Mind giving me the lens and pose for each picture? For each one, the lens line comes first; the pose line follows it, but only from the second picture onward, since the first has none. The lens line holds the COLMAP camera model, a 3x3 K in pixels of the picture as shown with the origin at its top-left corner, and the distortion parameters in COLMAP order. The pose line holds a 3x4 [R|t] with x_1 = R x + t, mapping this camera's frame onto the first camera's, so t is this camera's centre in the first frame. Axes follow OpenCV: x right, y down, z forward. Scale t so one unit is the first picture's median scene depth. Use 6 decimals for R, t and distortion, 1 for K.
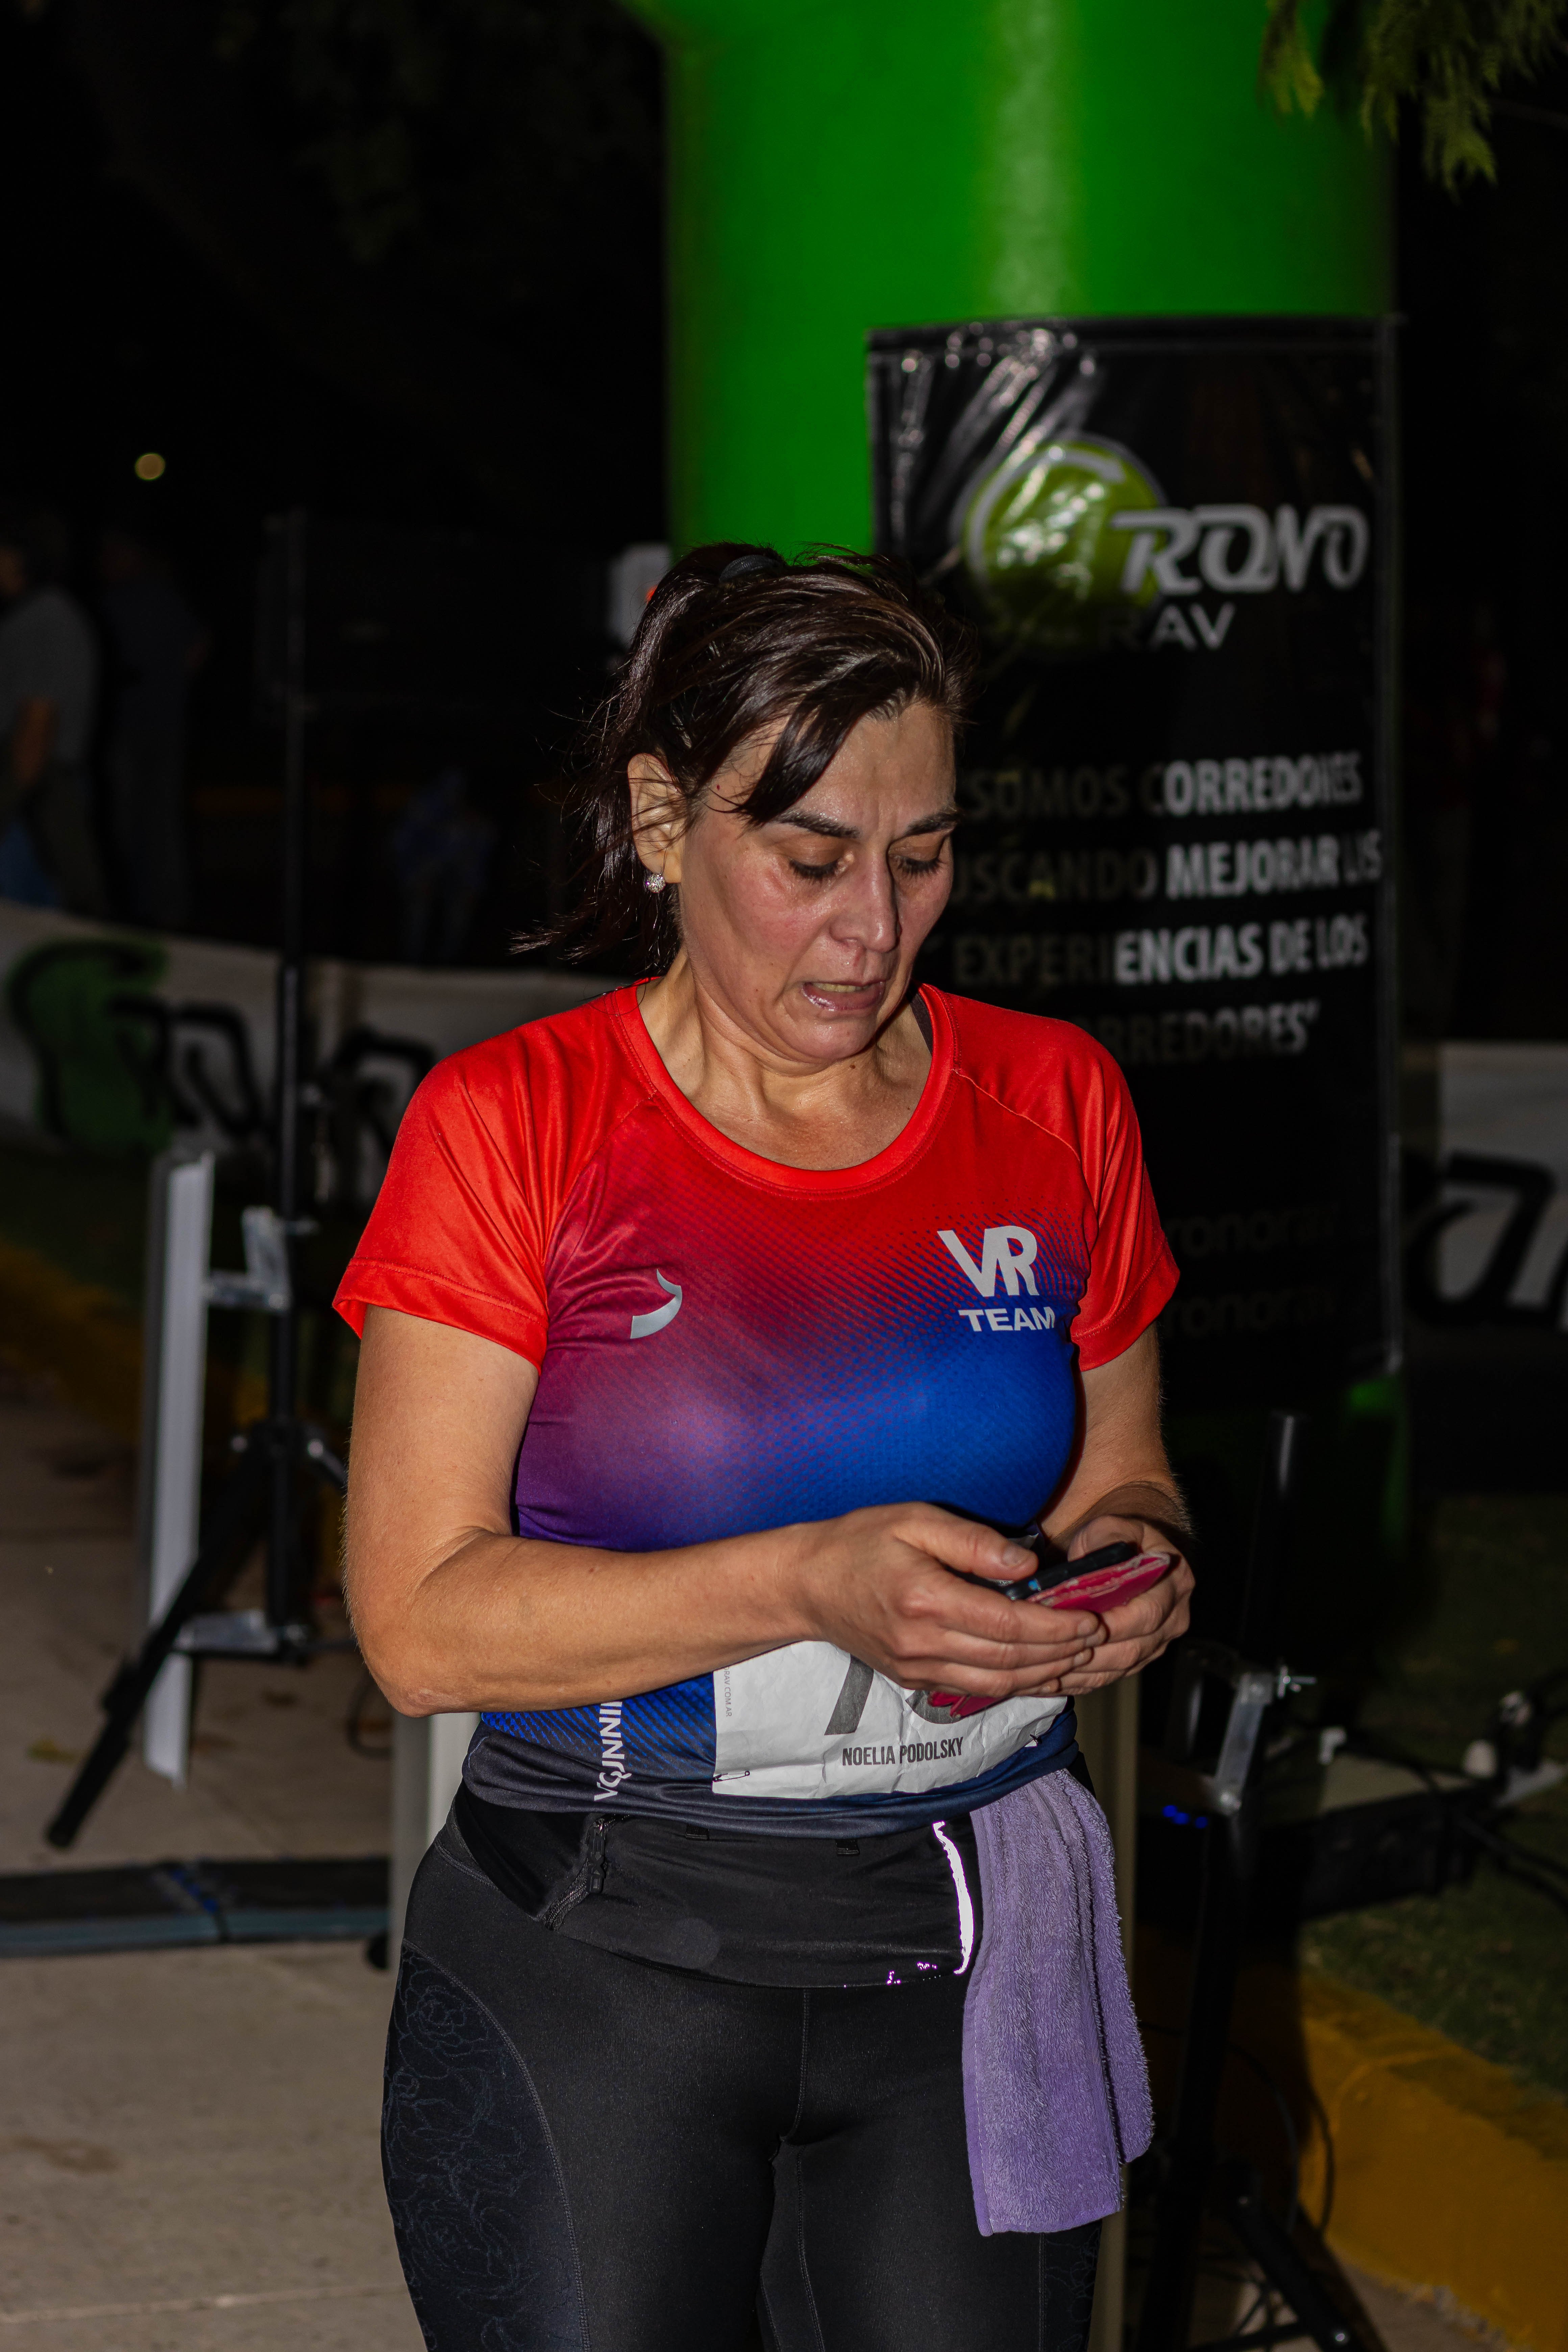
lens RADIAL K [[5321.8, 0, 761.8], [0, 5321.8, 1176.2], [0, 0, 1]] dist [-0.131371, 0.000000]
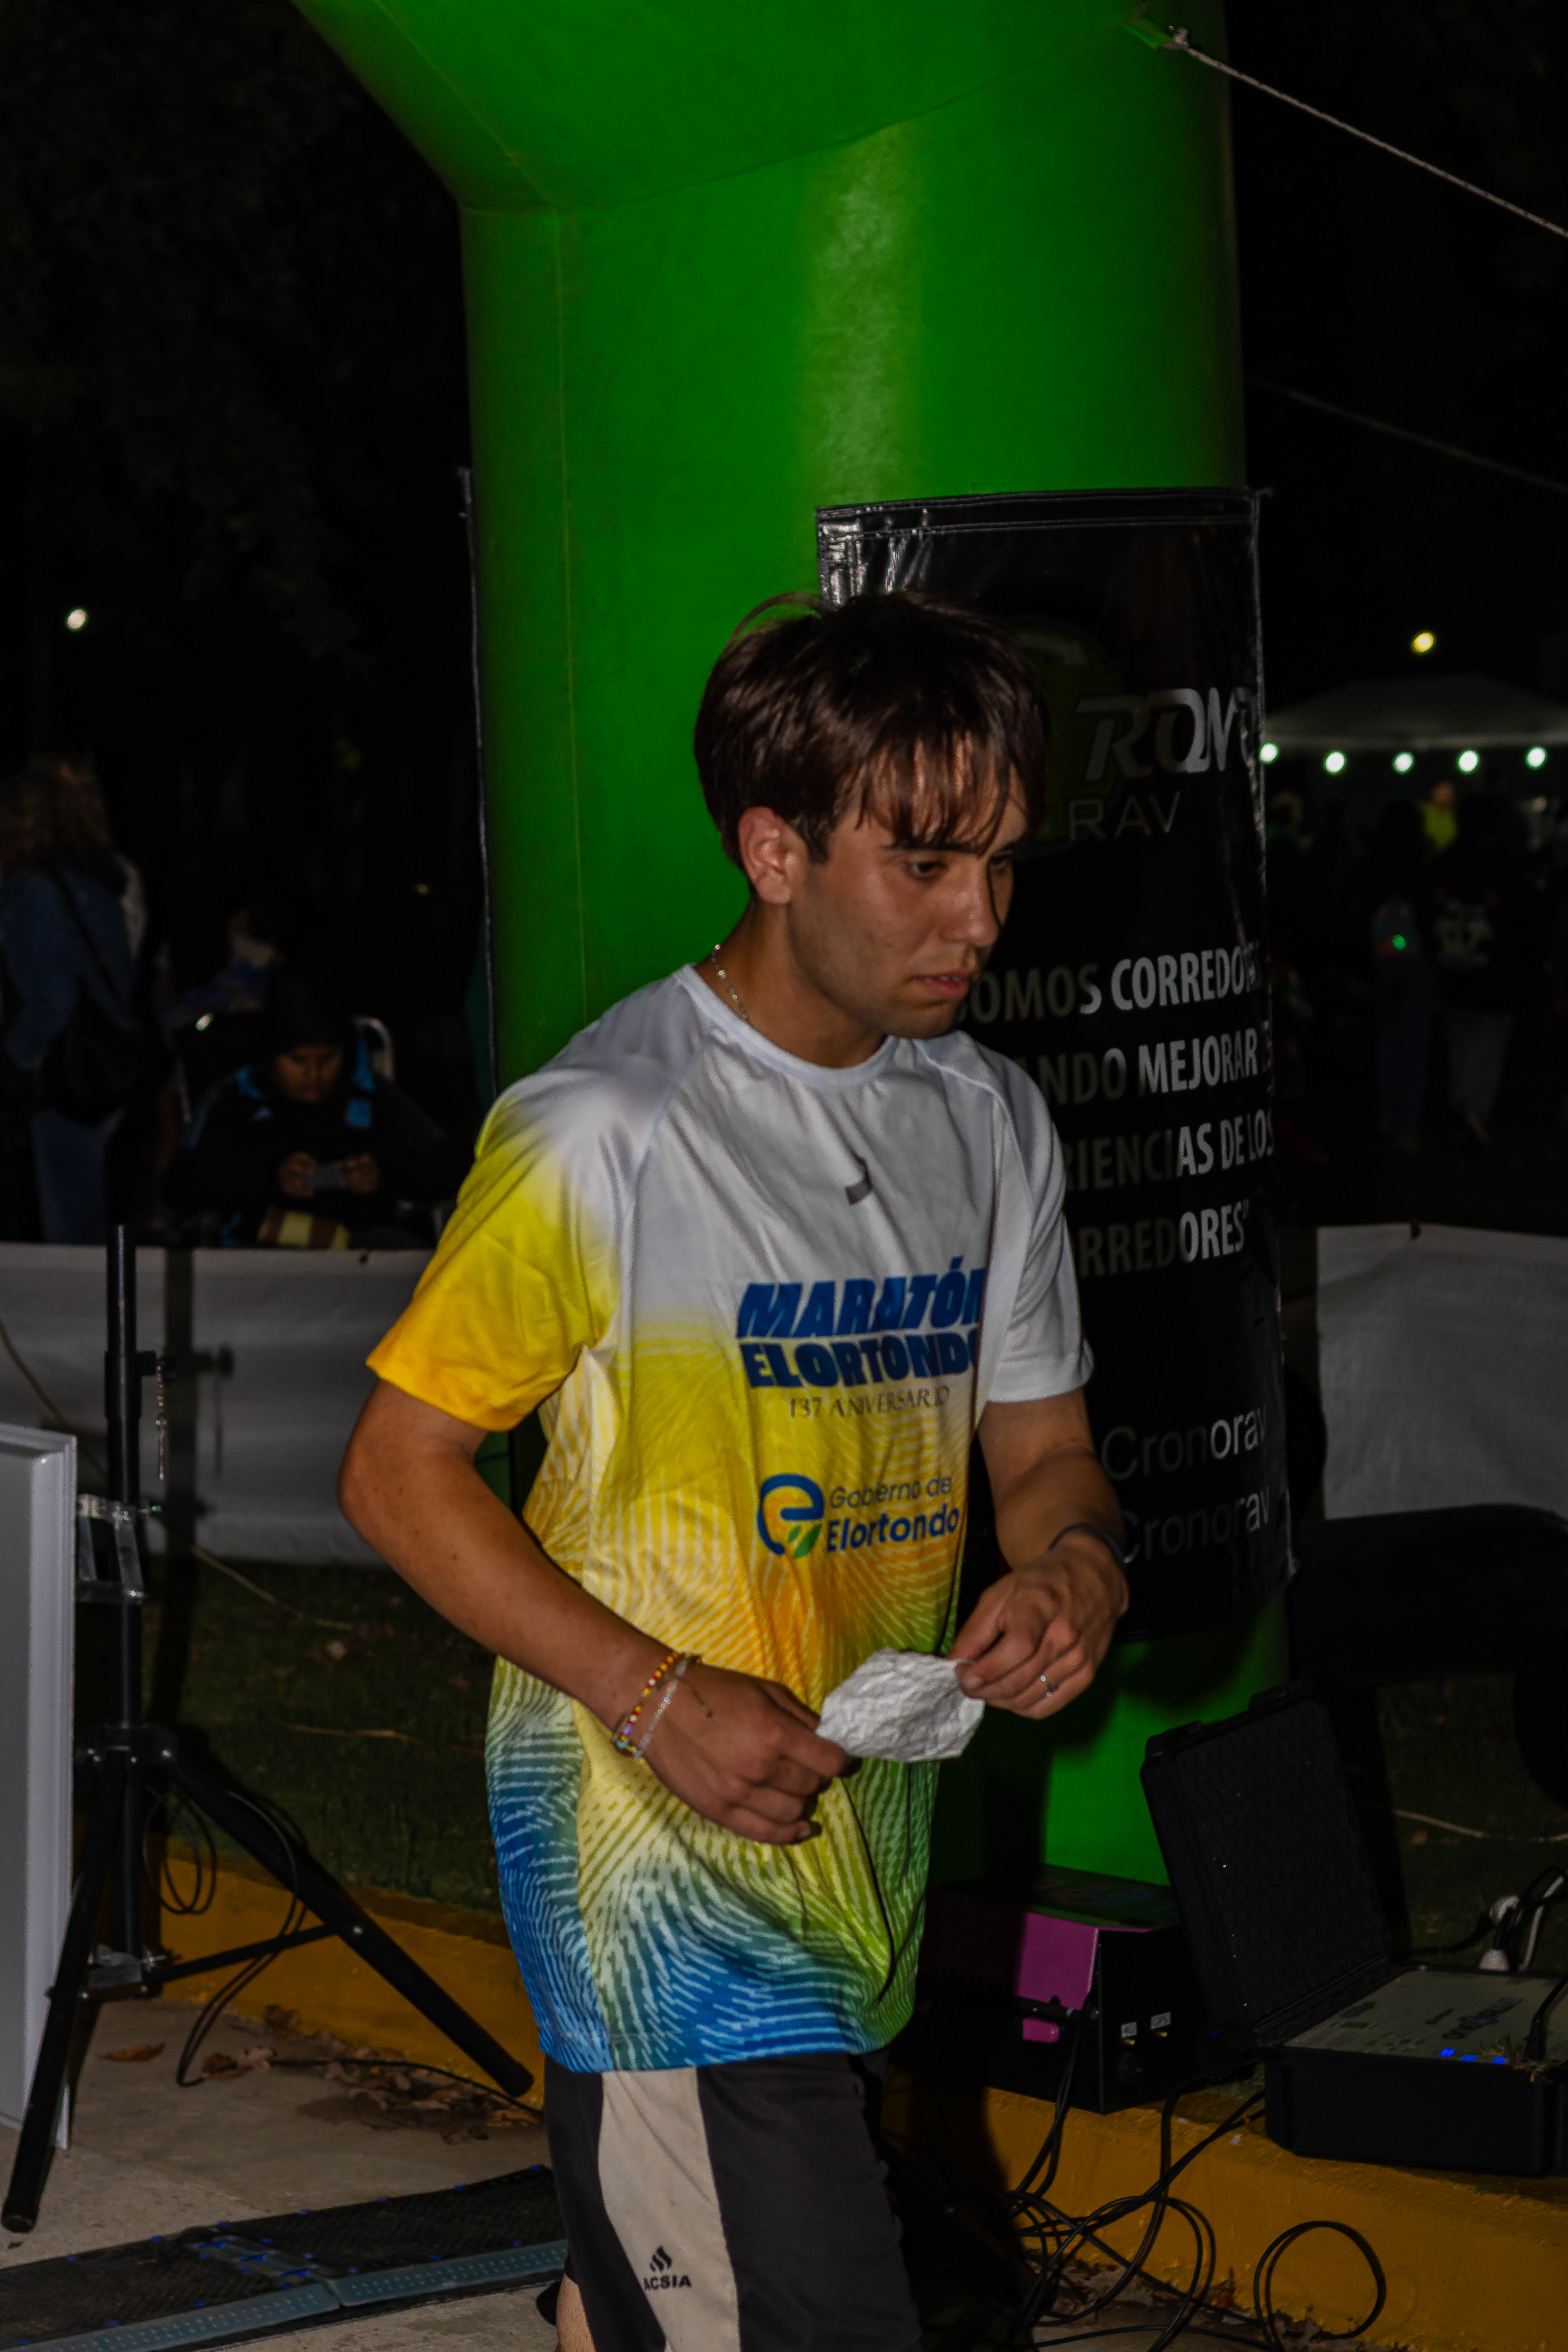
lens RADIAL K [[5321.8, 0, 774.0], [0, 5321.8, 1169.1], [0, 0, 1]] dist [-0.131371, 0.000000]
pose [[0.934771, -0.051756, 0.351461, -0.319643], [0.064556, 0.997606, -0.024789, -0.020067], [-0.349337, 0.045861, 0.935874, 0.128184]]
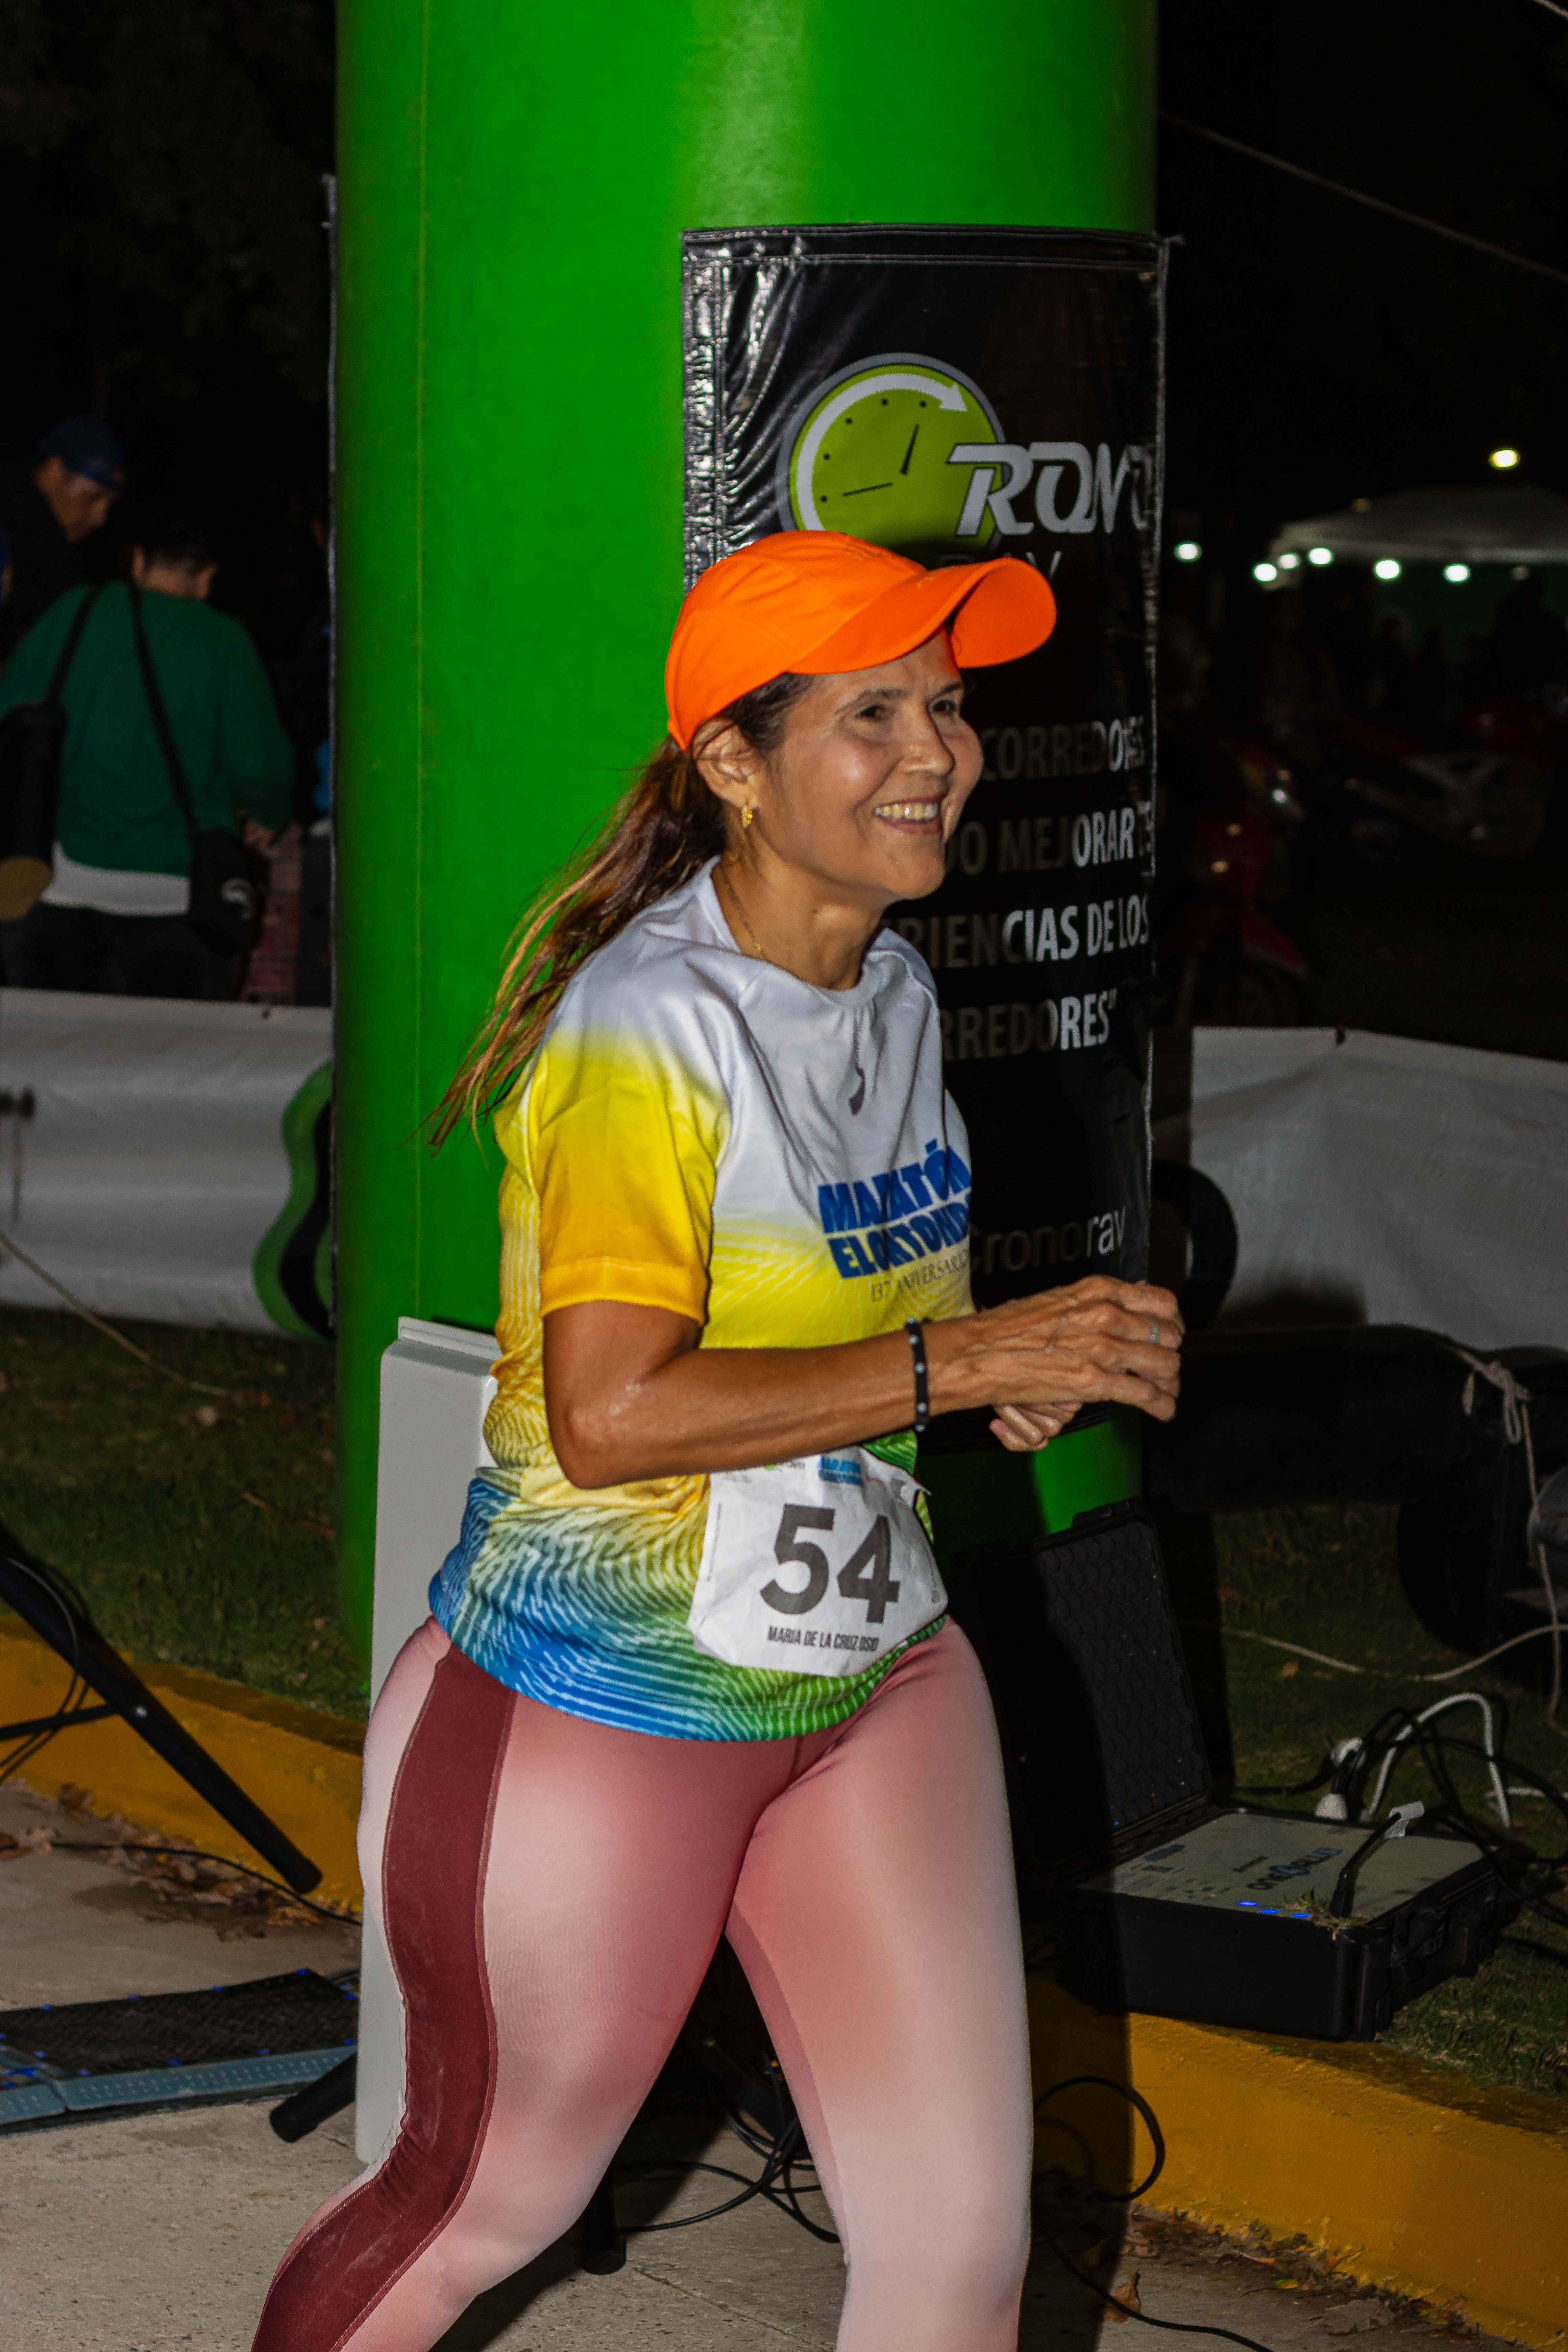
lens RADIAL K [[5321.8, 0, 791.1], [0, 5321.8, 1184.3], [0, 0, 1]] dist [-0.131371, 0.000000]
pose [[0.939099, -0.020356, 0.343045, -0.265051], [0.015164, 0.999726, 0.017810, -0.016524], [-0.343313, -0.011523, 0.939150, 0.164898]]
